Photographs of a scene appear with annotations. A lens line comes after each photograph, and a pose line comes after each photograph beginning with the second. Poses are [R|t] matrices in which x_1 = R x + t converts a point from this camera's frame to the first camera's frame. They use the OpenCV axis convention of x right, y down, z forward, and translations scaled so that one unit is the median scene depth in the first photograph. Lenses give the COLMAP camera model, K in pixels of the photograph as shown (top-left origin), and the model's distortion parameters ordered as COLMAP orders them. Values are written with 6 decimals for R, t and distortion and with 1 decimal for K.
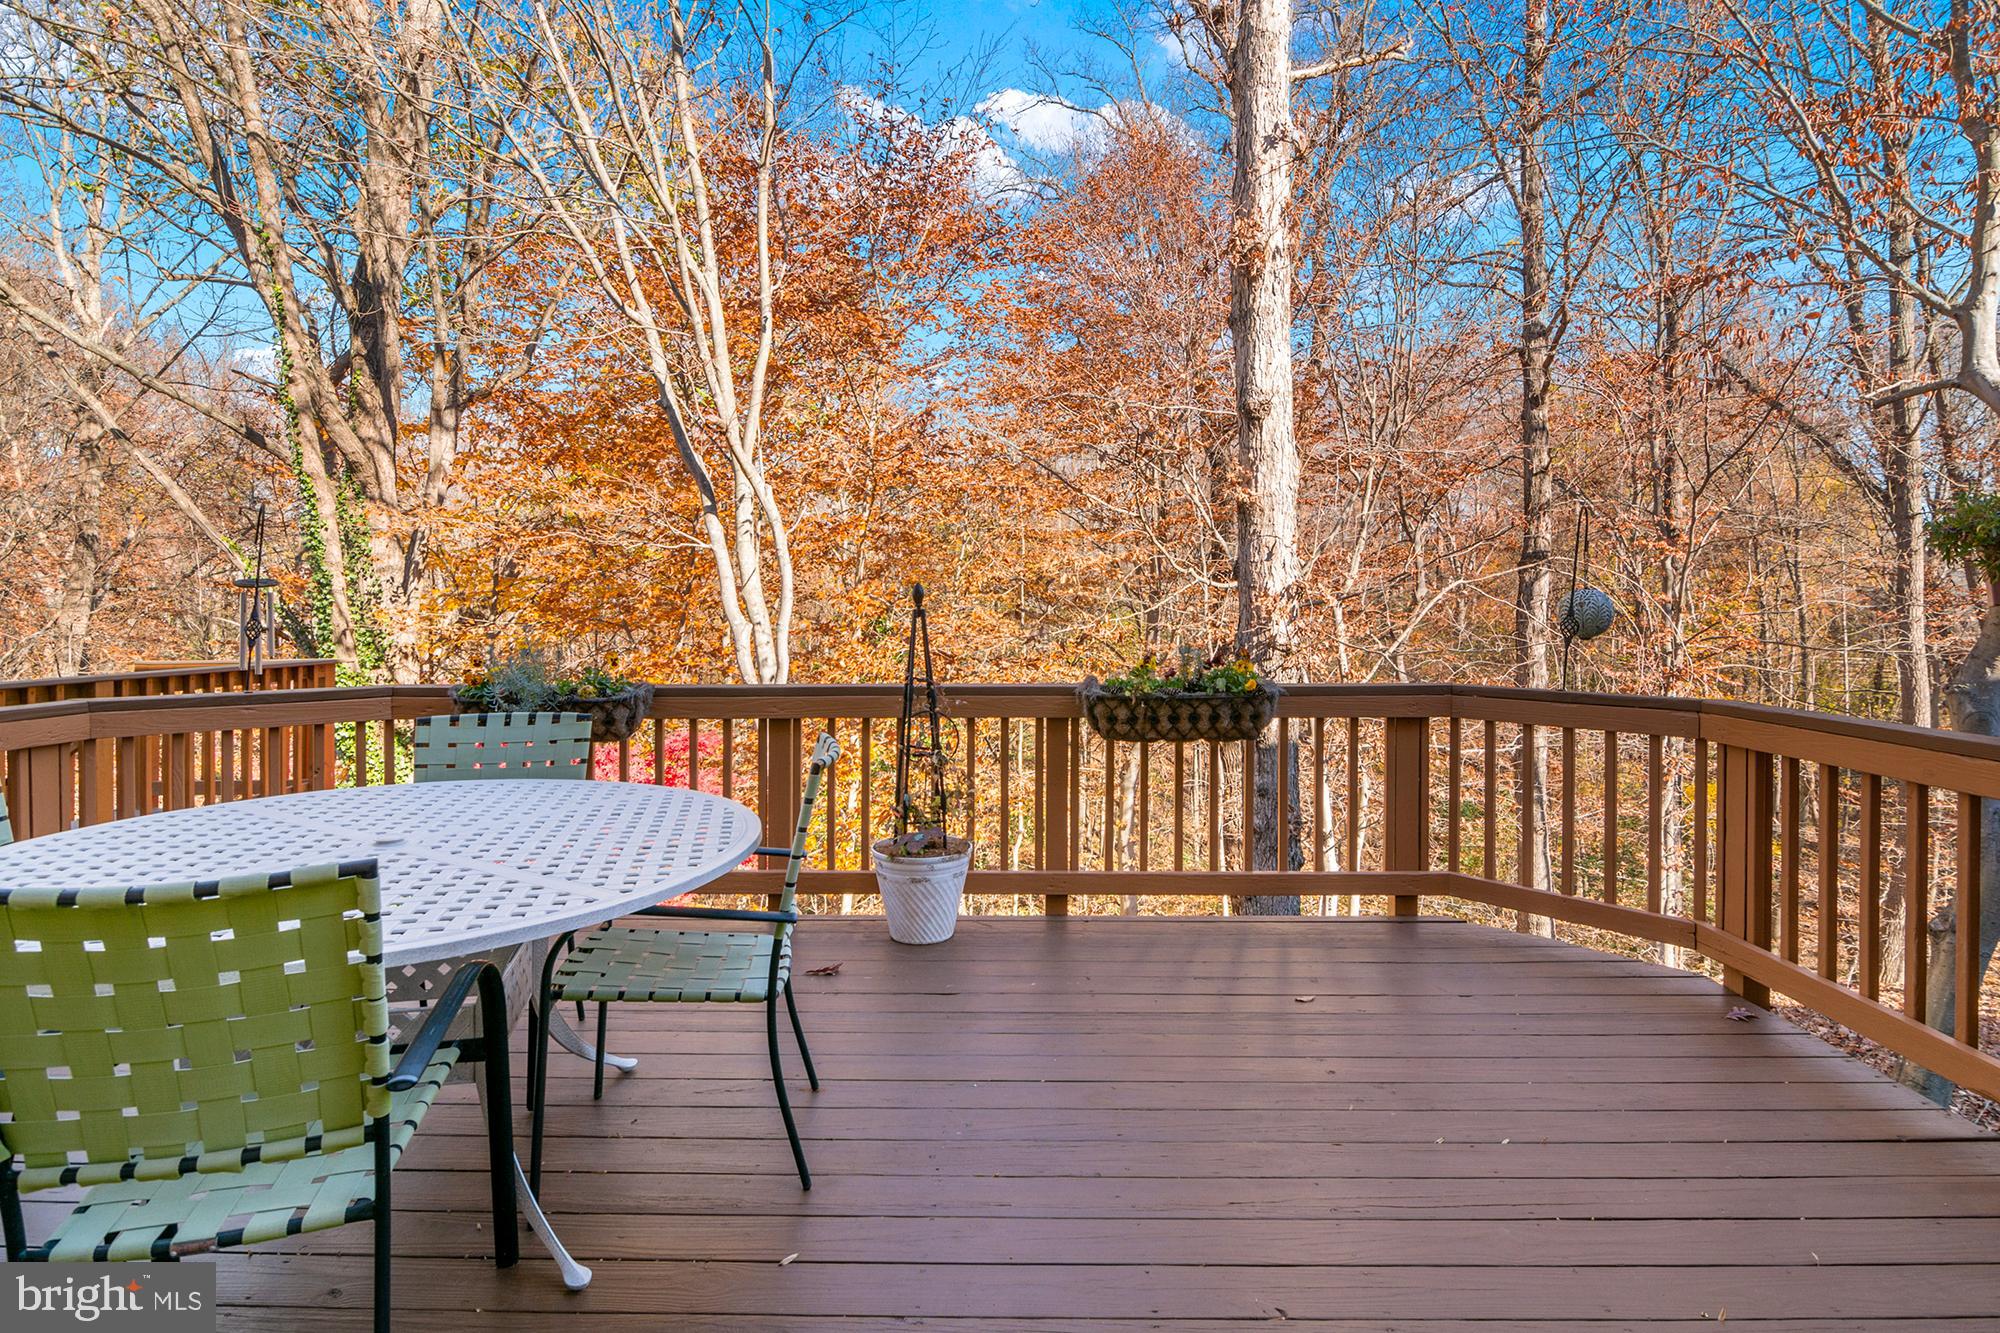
lens RADIAL K [[980.2, 0, 974.0], [0, 980.2, 621.5], [0, 0, 1]] dist [0.000746, -0.001307]
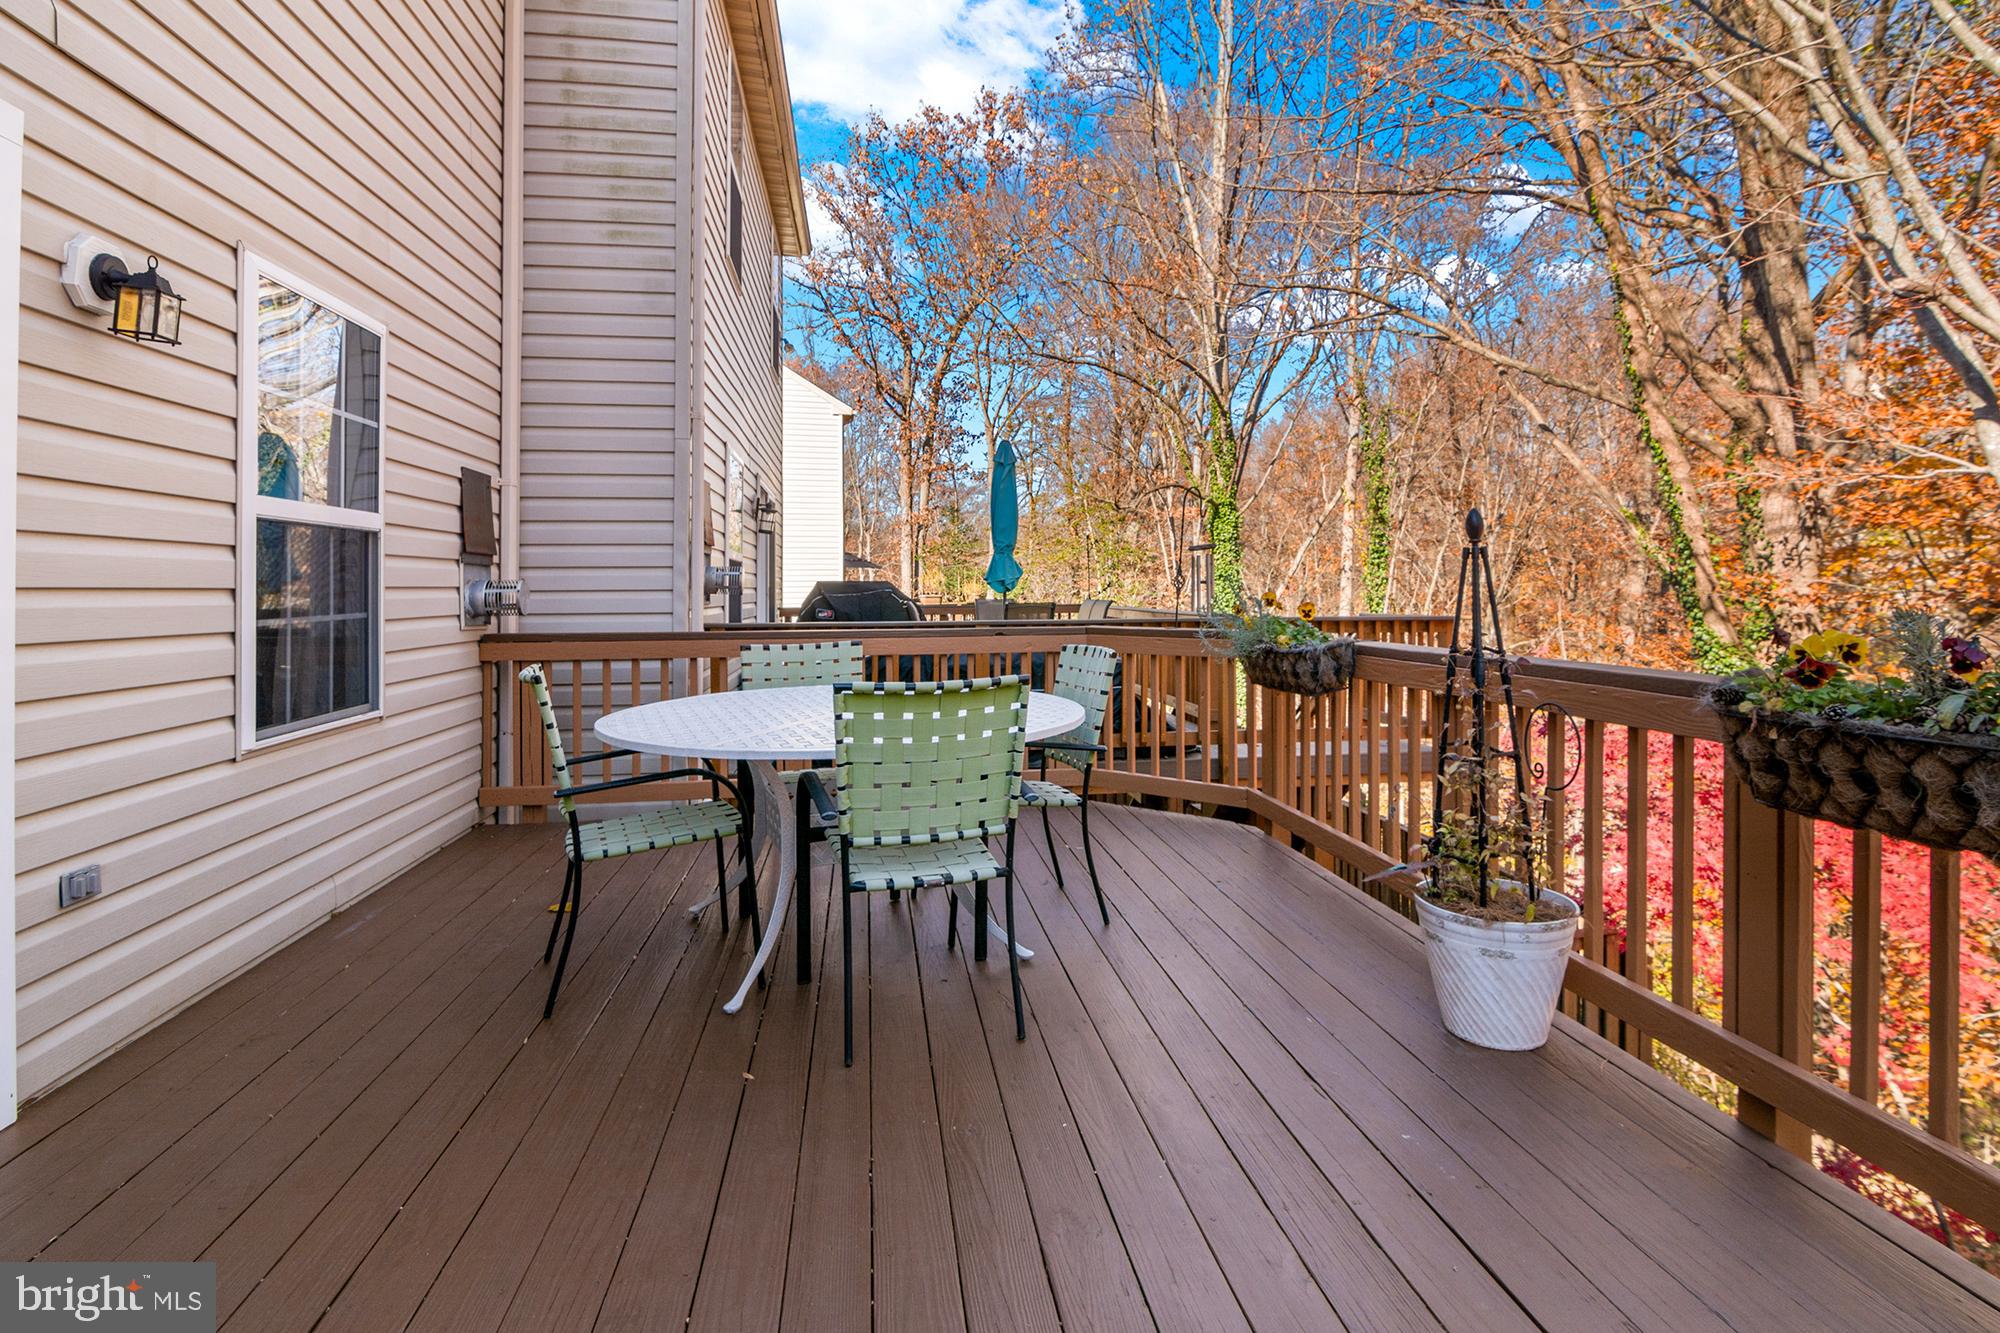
lens RADIAL K [[982.1, 0, 1032.9], [0, 982.1, 583.7], [0, 0, 1]] dist [-0.003911, 0.000046]
pose [[0.192767, -0.001591, -0.981243, 0.347543], [-0.008873, 0.999955, -0.003365, 0.011148], [0.981204, 0.009355, 0.192744, 0.351626]]
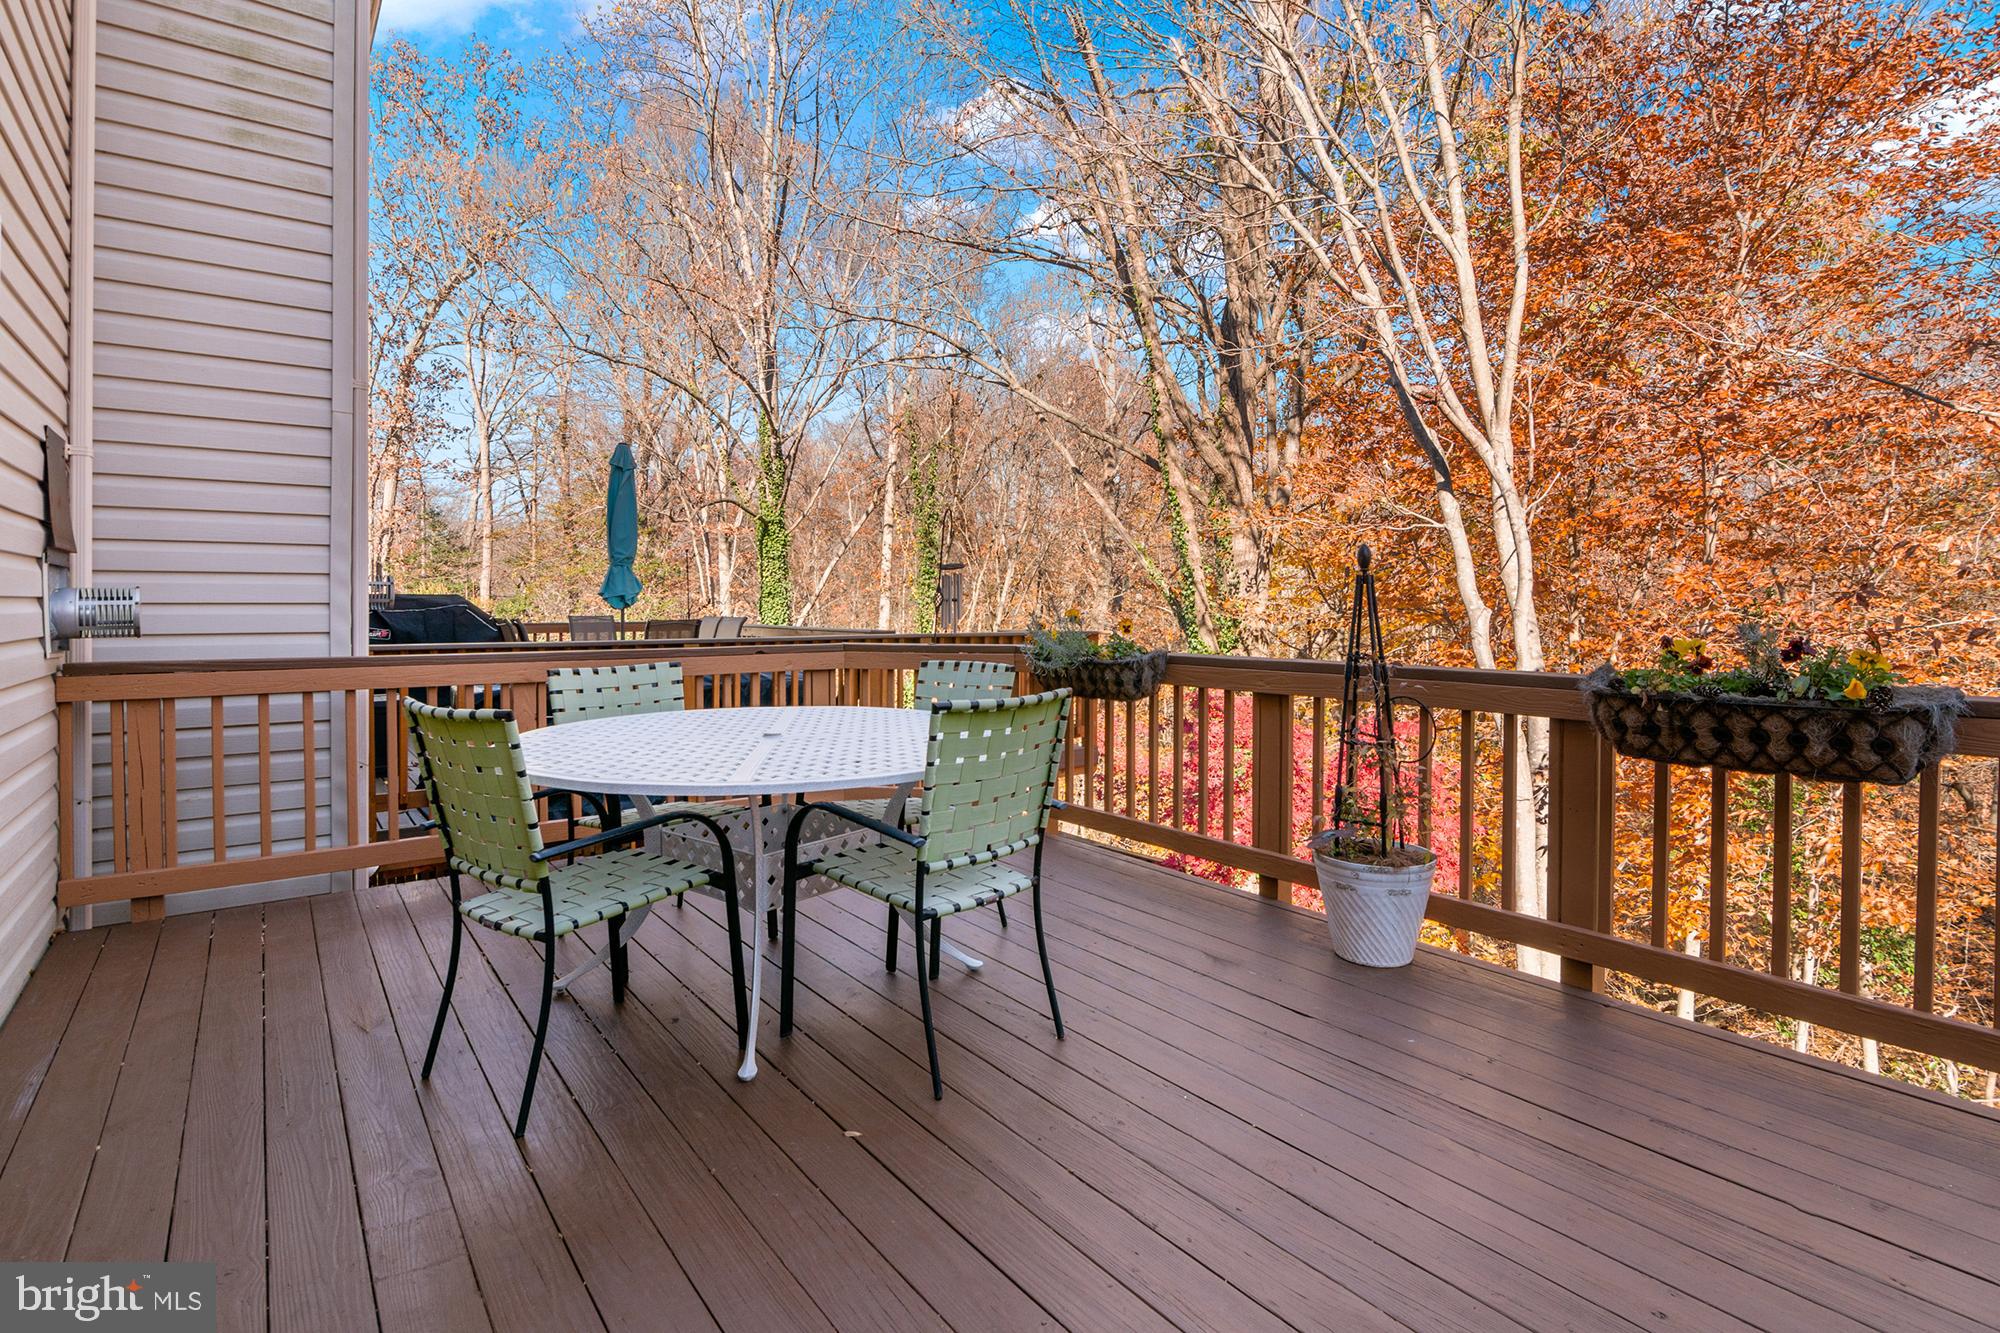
lens RADIAL K [[963.1, 0, 1010.9], [0, 963.1, 609.8], [0, 0, 1]] dist [-0.001893, -0.000487]
pose [[0.635325, 0.009025, -0.772192, 0.250092], [-0.014724, 0.999892, -0.000428, 0.014354], [0.772105, 0.011642, 0.635389, 0.137668]]
